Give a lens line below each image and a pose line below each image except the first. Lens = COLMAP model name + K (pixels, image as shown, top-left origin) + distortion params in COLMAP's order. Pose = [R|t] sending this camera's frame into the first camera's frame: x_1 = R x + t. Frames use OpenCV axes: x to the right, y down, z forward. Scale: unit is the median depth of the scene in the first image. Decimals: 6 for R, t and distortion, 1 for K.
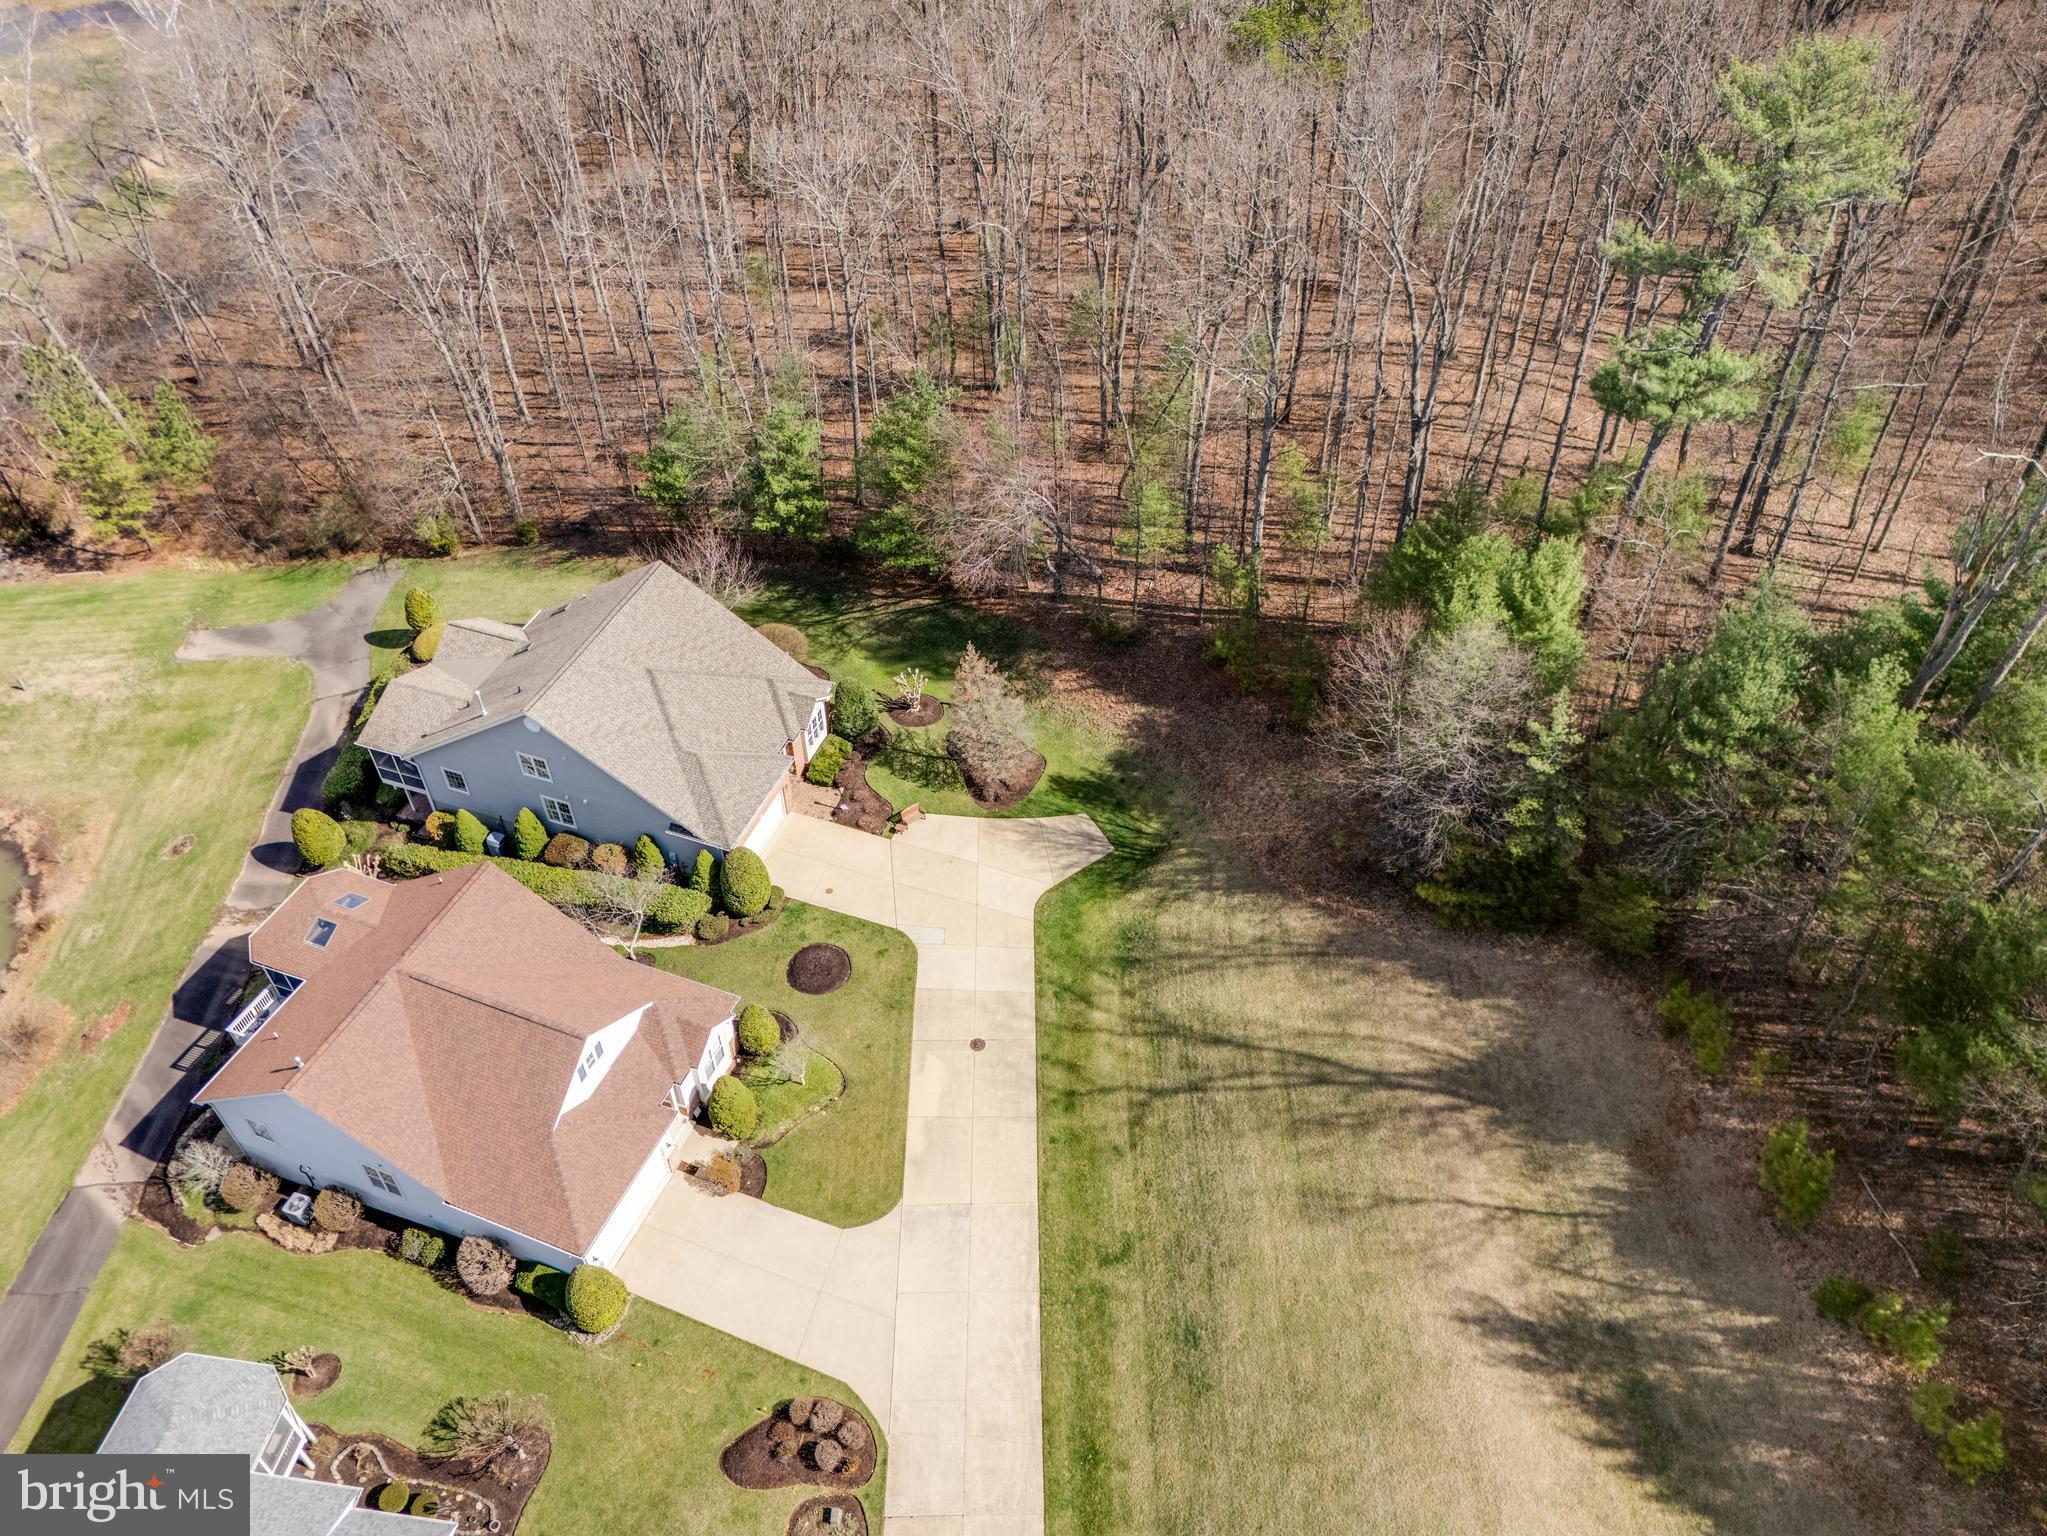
lens RADIAL K [[1500.8, 0, 1030.3], [0, 1500.8, 757.7], [0, 0, 1]] dist [0.051541, -0.046659]
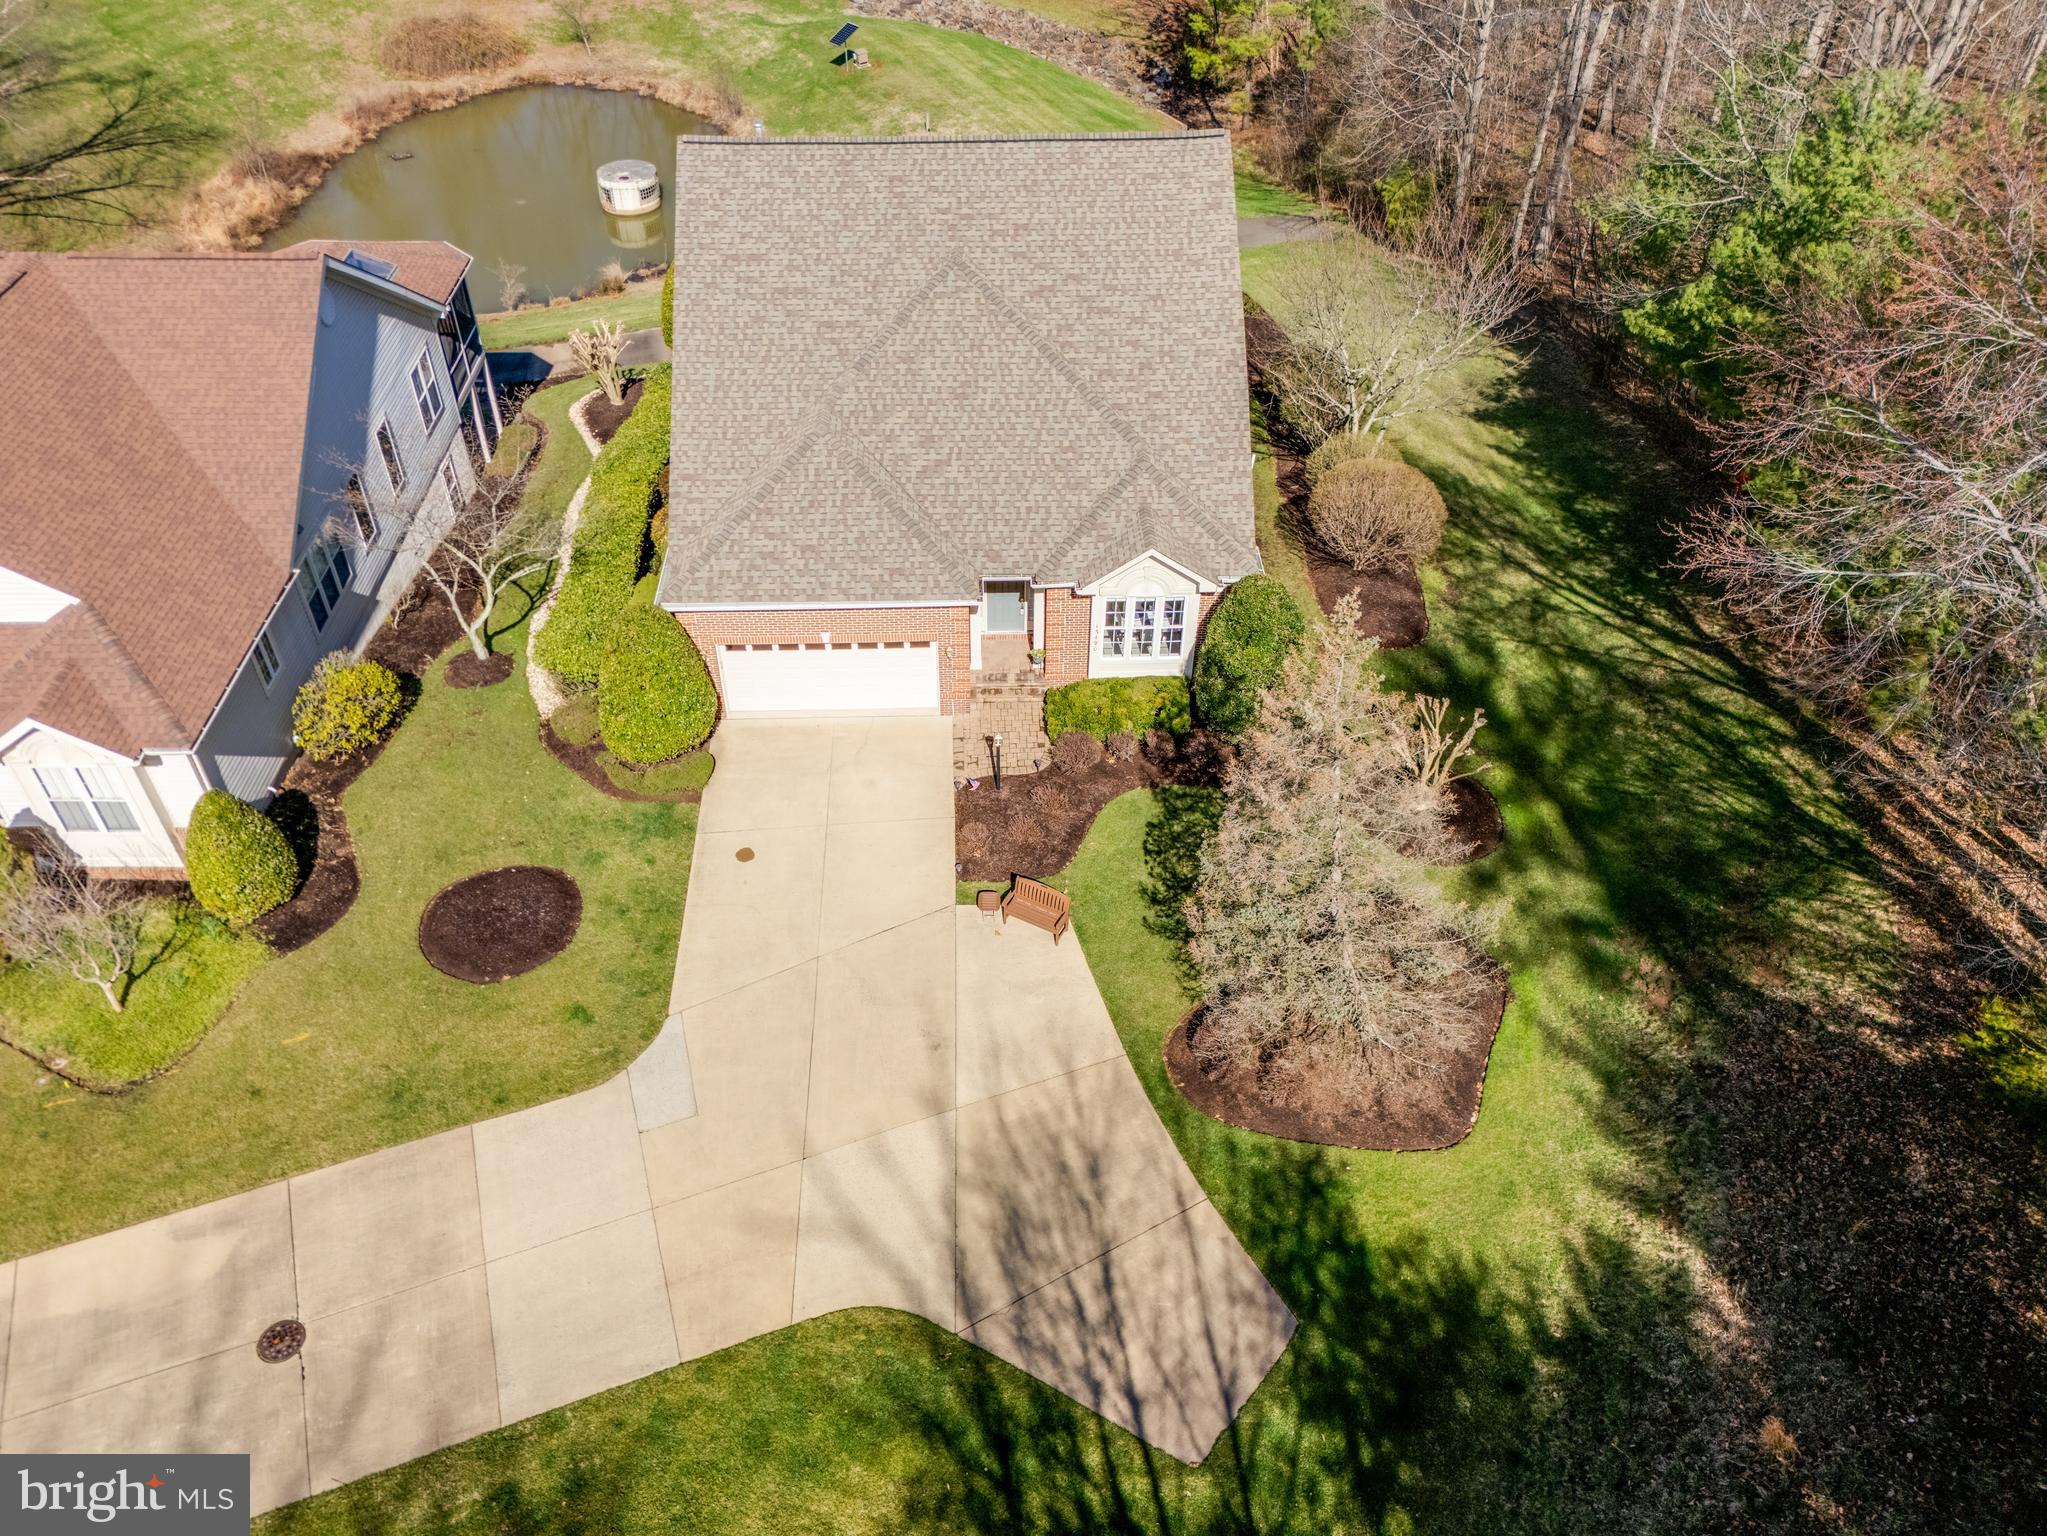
lens RADIAL K [[1458.8, 0, 1017.1], [0, 1458.8, 837.9], [0, 0, 1]] dist [0.059643, -0.024931]
pose [[0.367941, 0.656677, -0.658327, 0.162592], [-0.640639, 0.692173, 0.332383, -0.100493], [0.673945, 0.299452, 0.675372, 0.803957]]
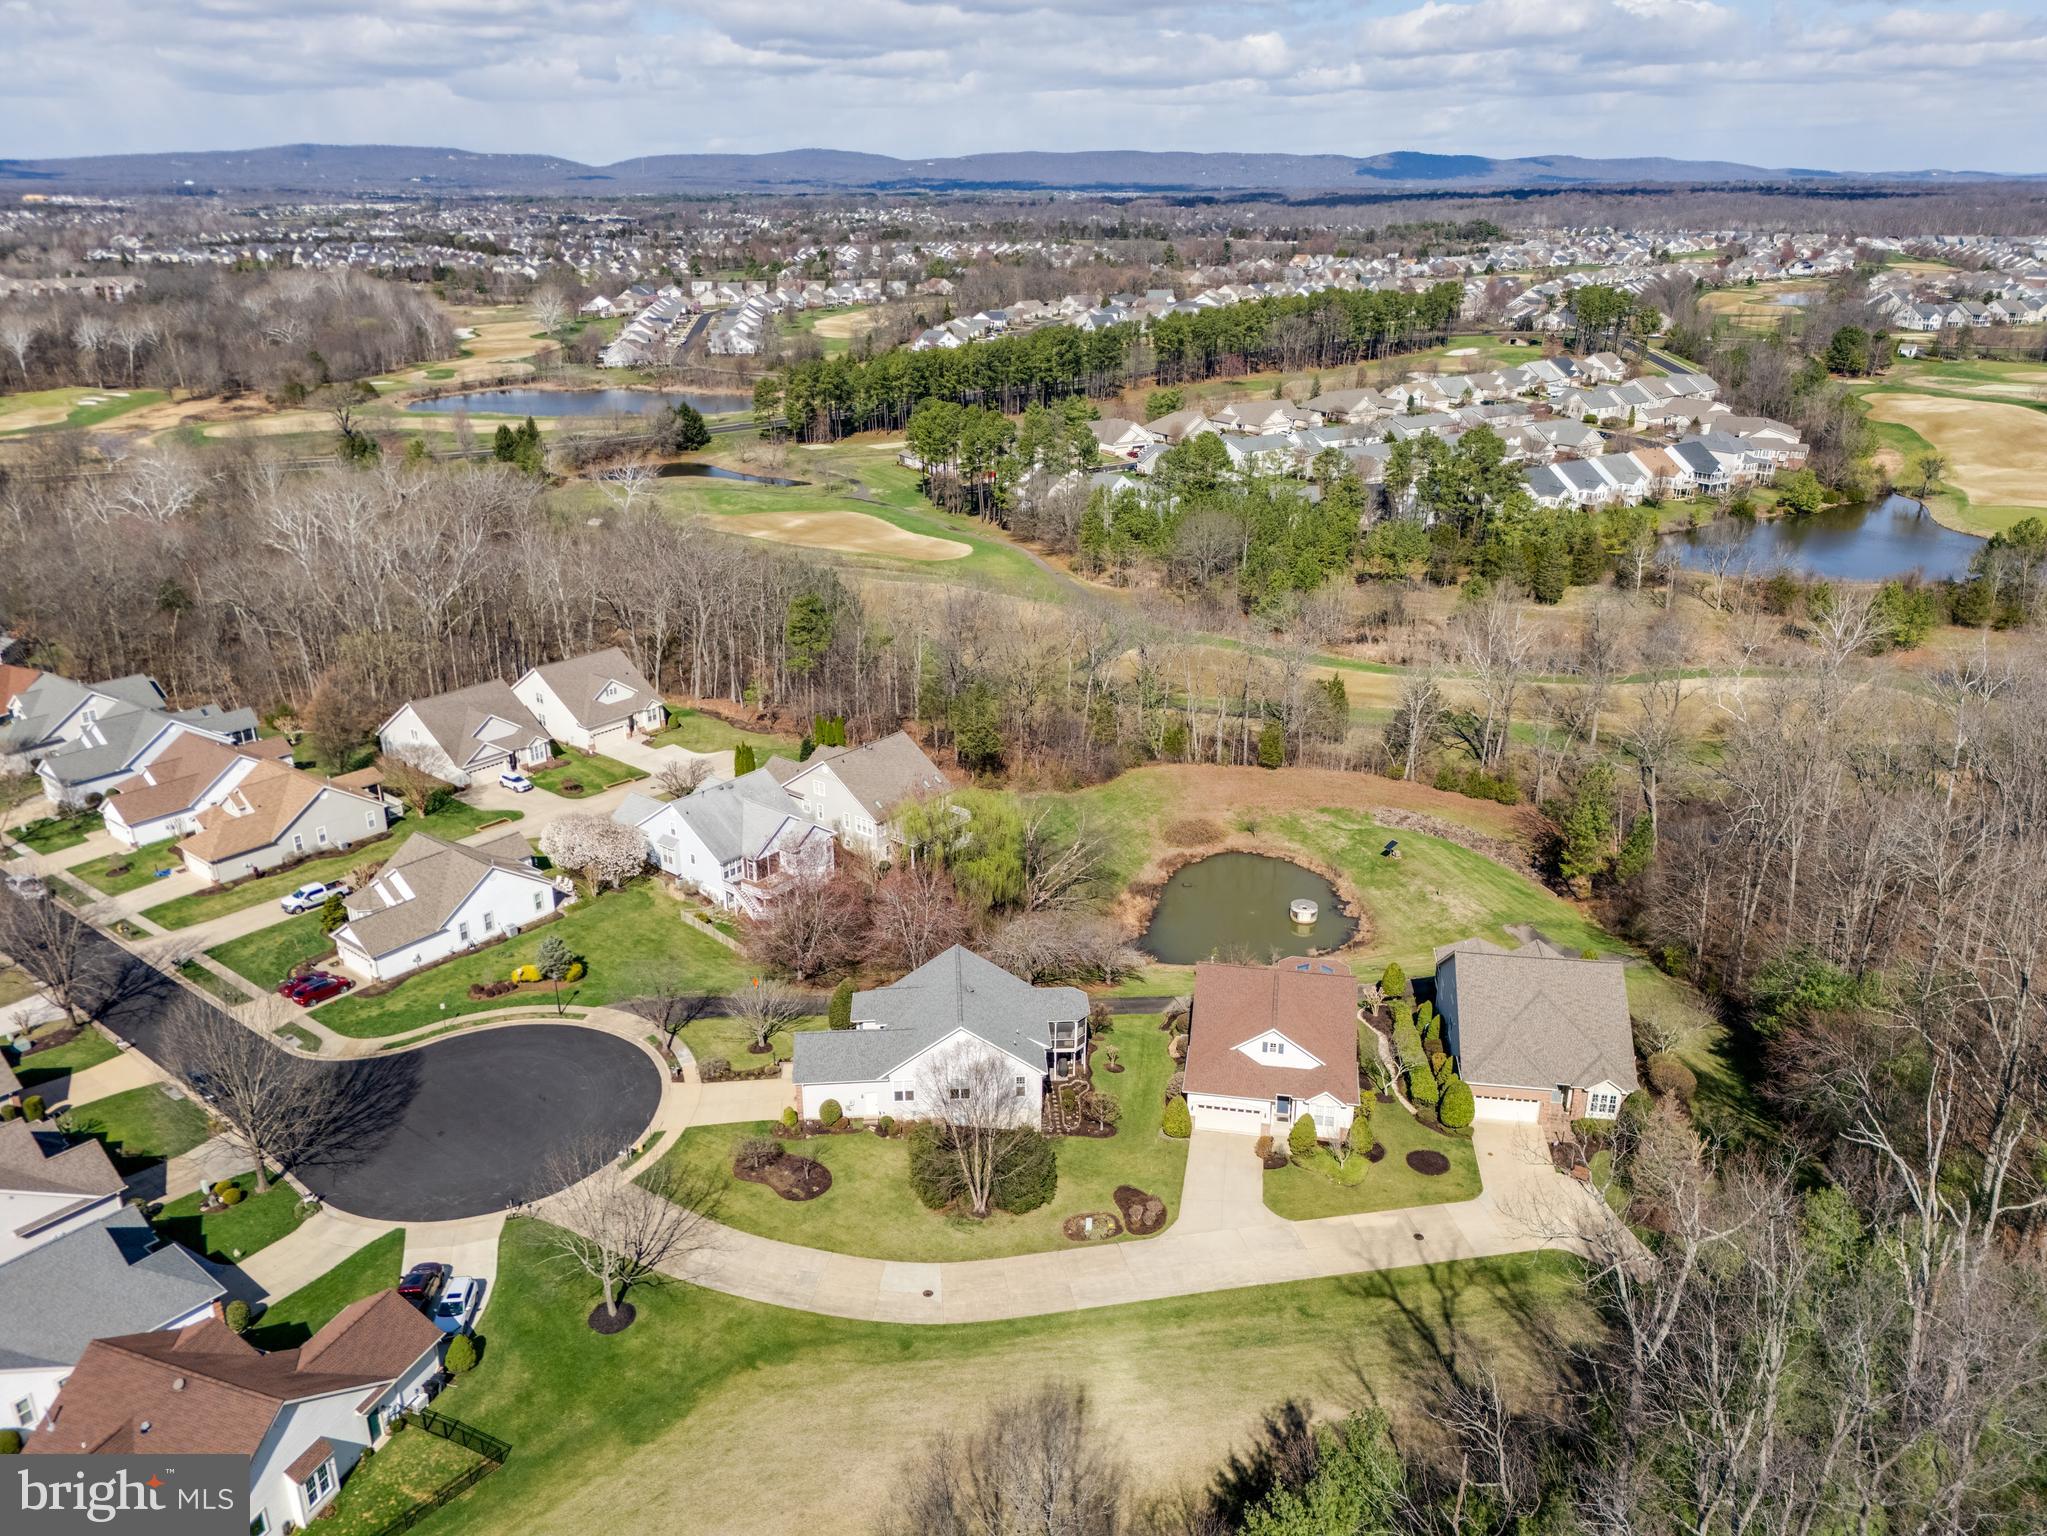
lens RADIAL K [[1500.8, 0, 1030.3], [0, 1500.8, 757.7], [0, 0, 1]] dist [0.051541, -0.046659]
pose [[0.200320, 0.342248, -0.918008, 1.037866], [-0.677462, 0.725275, 0.122564, -0.071206], [0.707756, 0.597363, 0.377147, -0.112718]]
